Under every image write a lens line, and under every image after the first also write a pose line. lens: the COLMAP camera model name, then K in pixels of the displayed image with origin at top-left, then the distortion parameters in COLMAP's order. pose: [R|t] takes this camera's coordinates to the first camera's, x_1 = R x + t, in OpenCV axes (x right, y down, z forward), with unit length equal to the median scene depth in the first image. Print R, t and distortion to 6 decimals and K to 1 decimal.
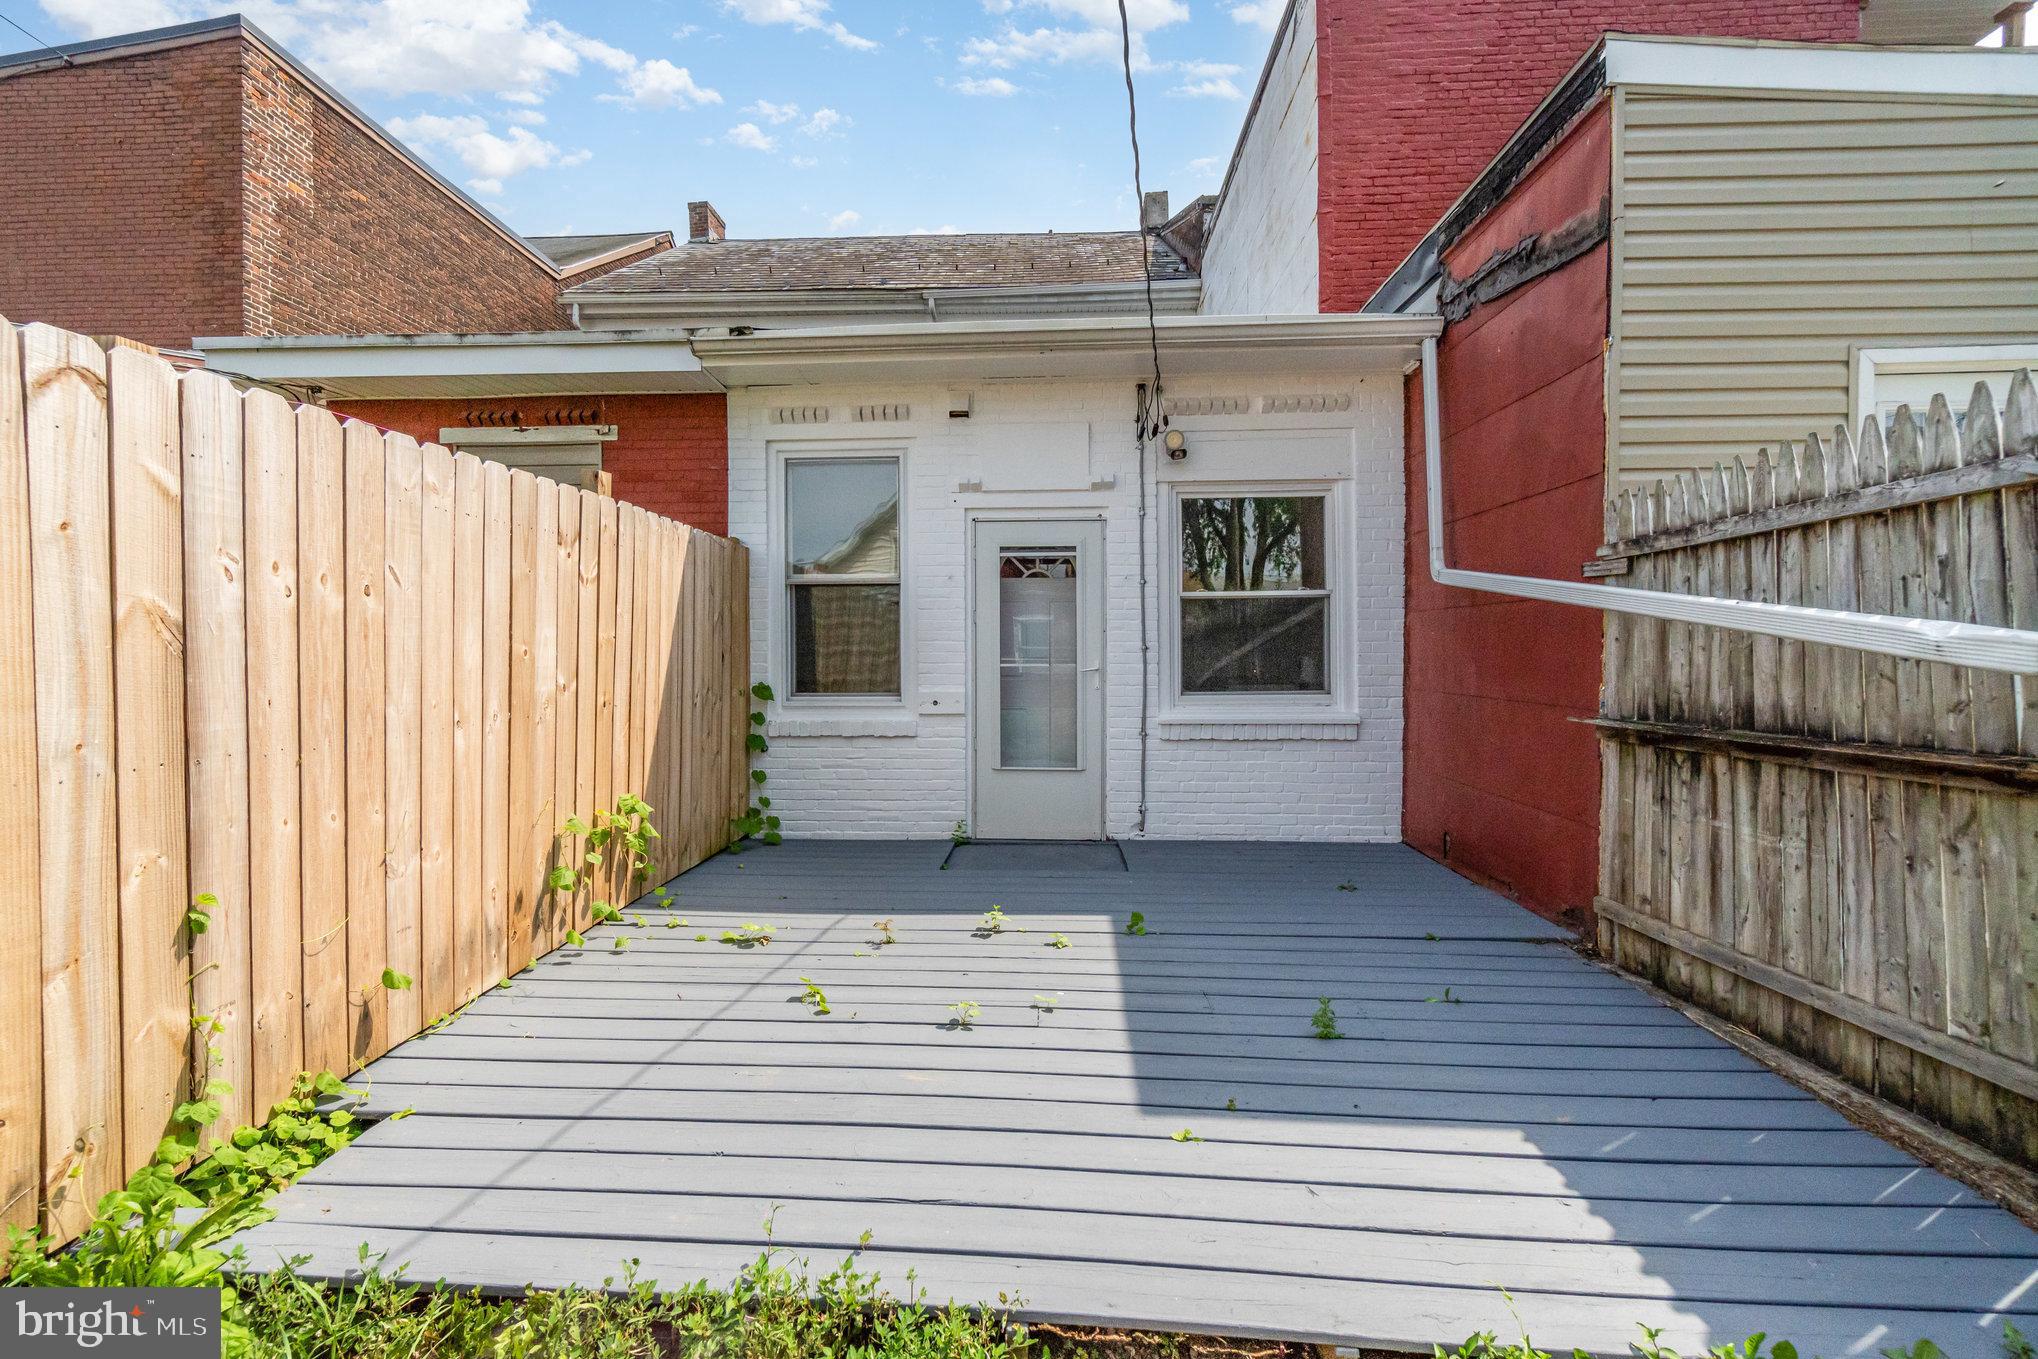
lens RADIAL K [[898.6, 0, 1002.6], [0, 898.6, 662.7], [0, 0, 1]] dist [0.000379, 0.000282]
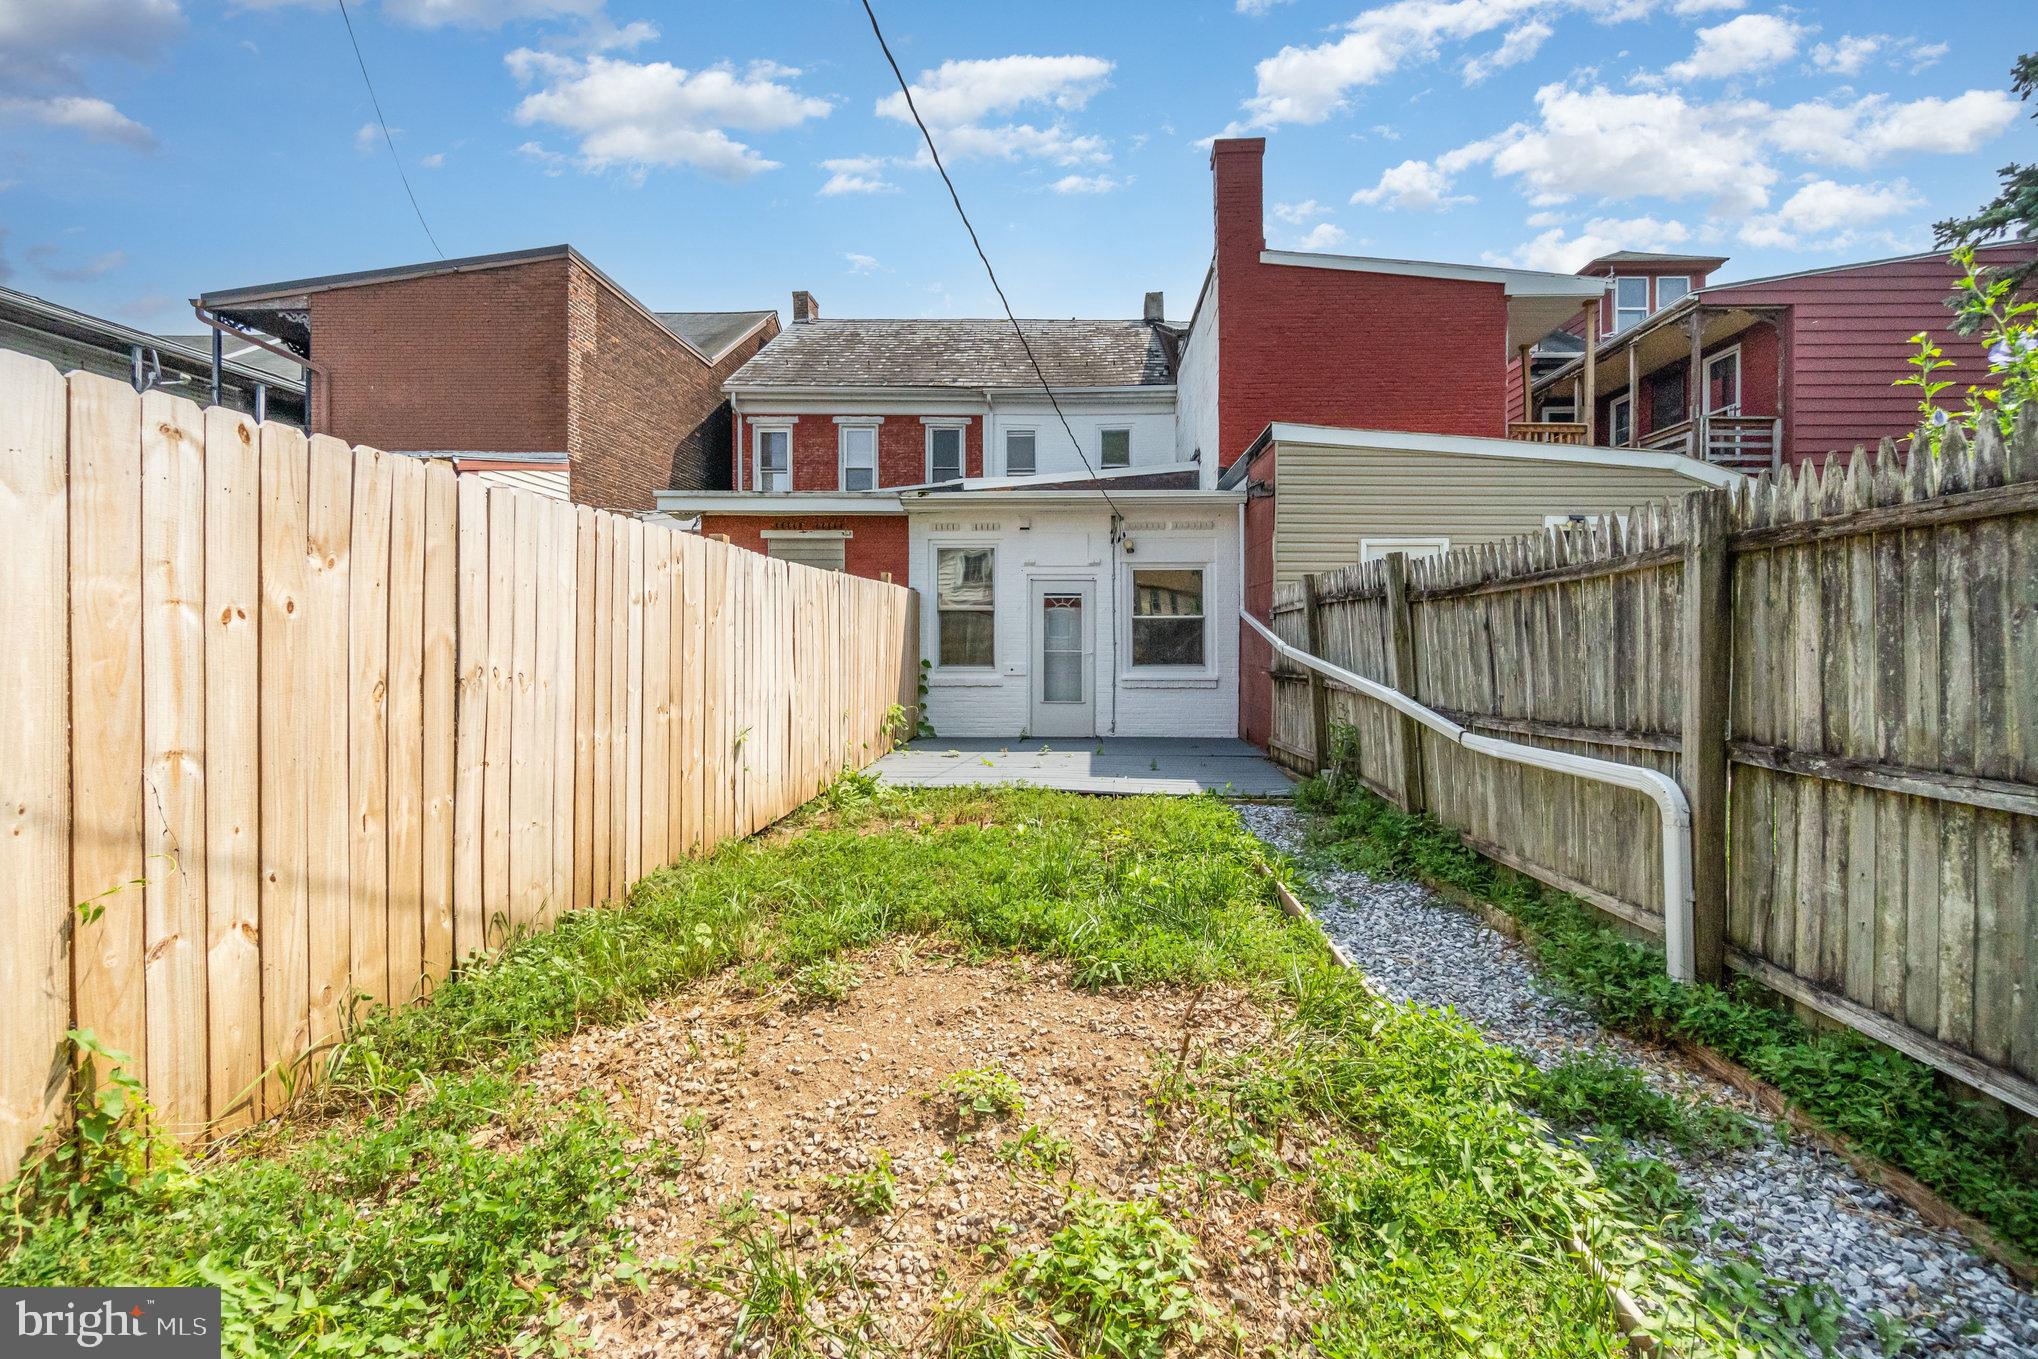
lens RADIAL K [[898.6, 0, 1032.9], [0, 898.6, 654.7], [0, 0, 1]] dist [0.000379, 0.000282]
pose [[0.999965, 0.004863, 0.006781, -0.046982], [-0.004895, 0.999977, 0.004699, 0.000445], [-0.006758, -0.004732, 0.999966, -1.149824]]
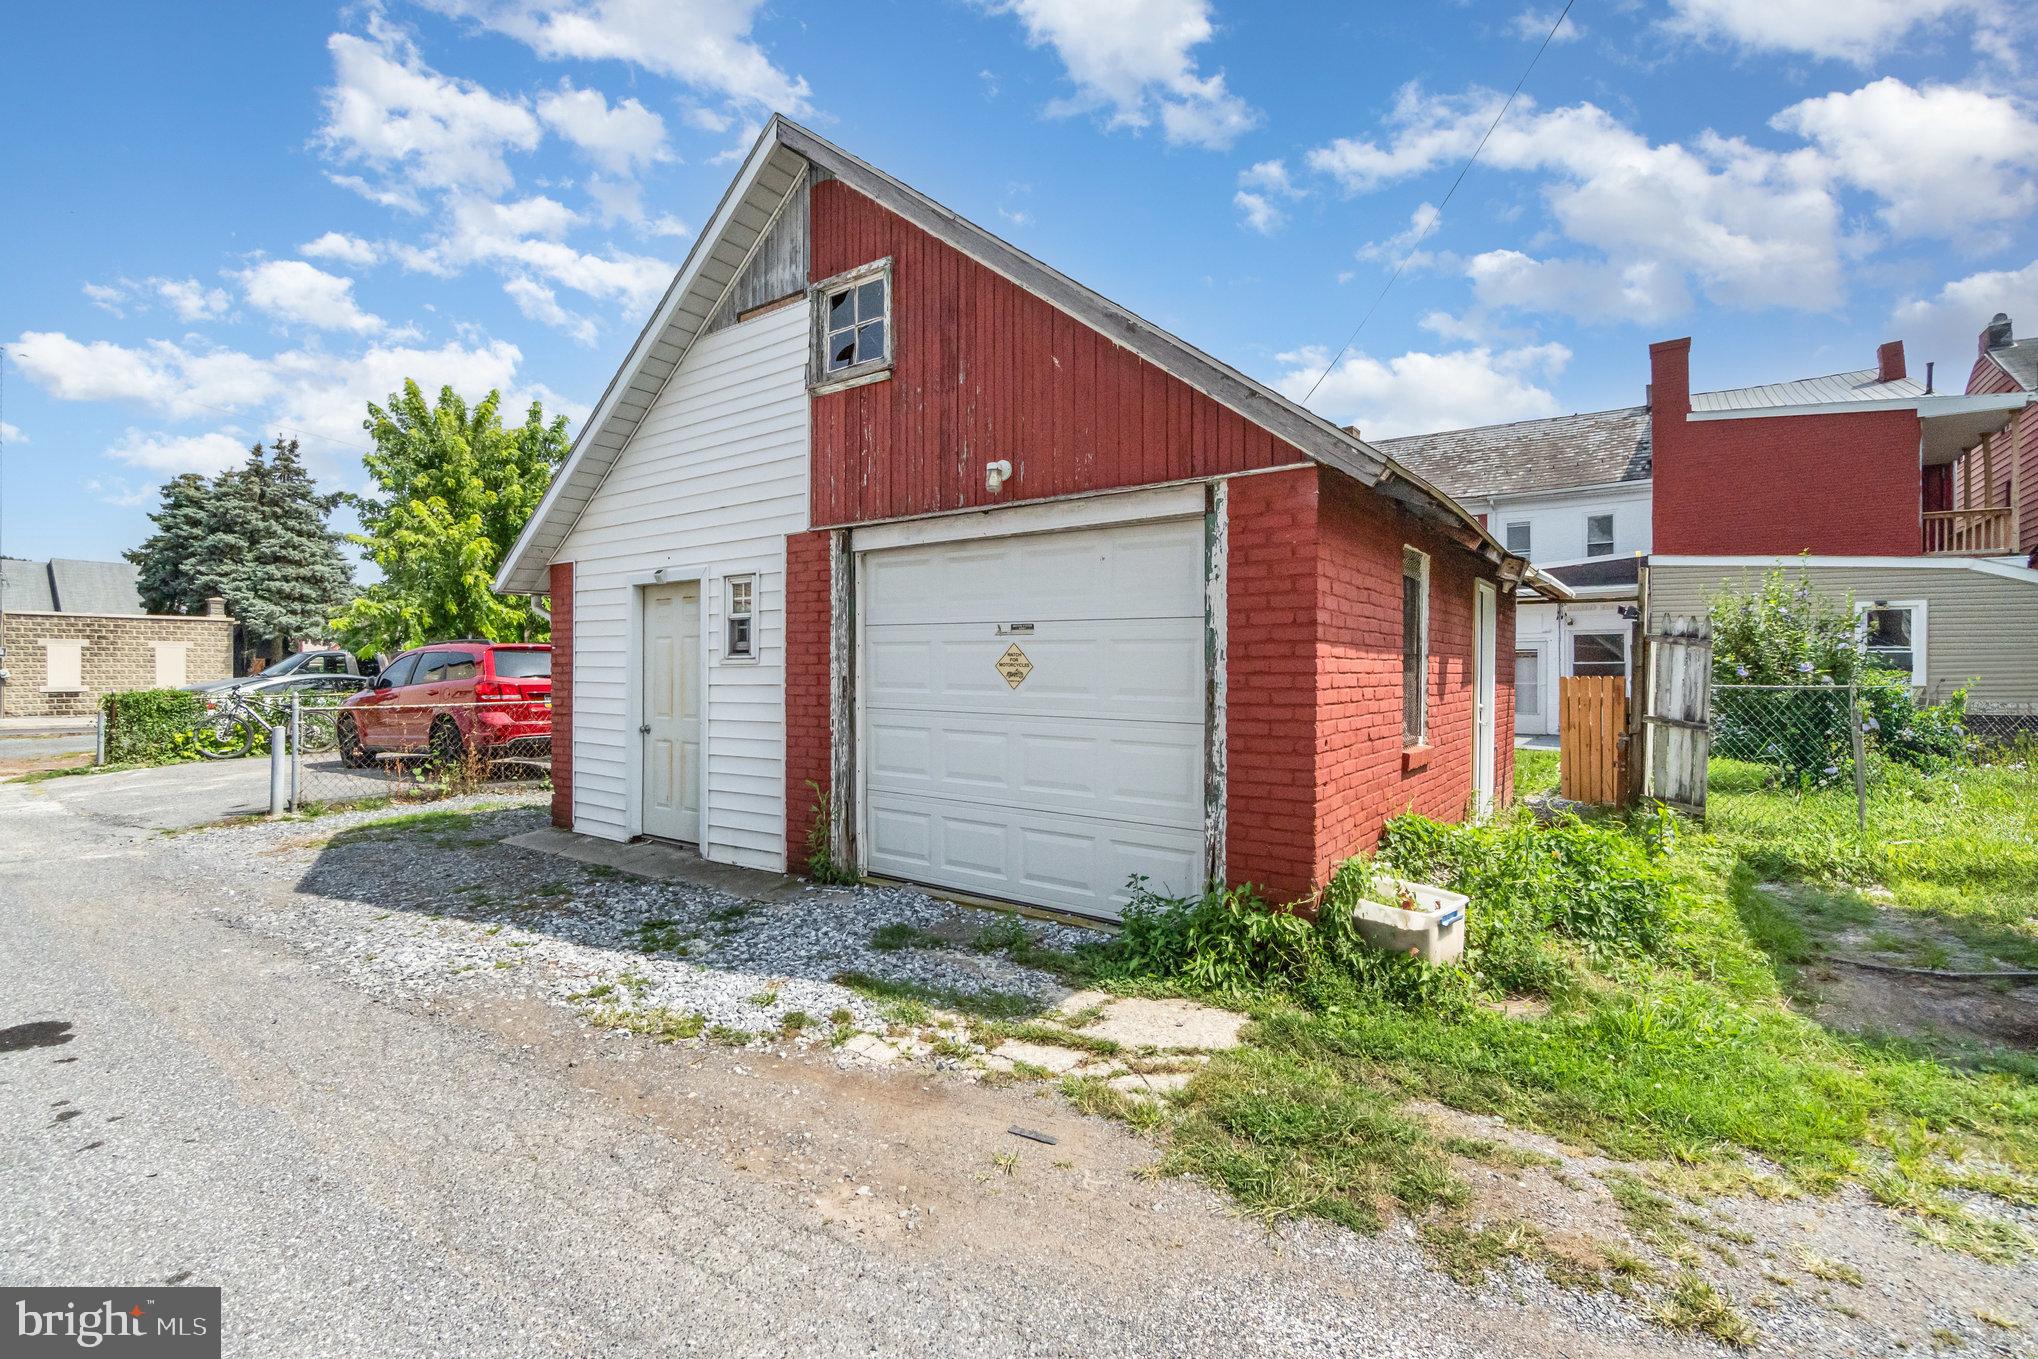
lens RADIAL K [[898.6, 0, 1021.2], [0, 898.6, 680.7], [0, 0, 1]] dist [0.000379, 0.000282]
pose [[0.845586, 0.002494, -0.533834, 0.281710], [-0.002978, 0.999996, -0.000045, -0.004347], [0.533832, 0.001628, 0.845589, -3.388760]]
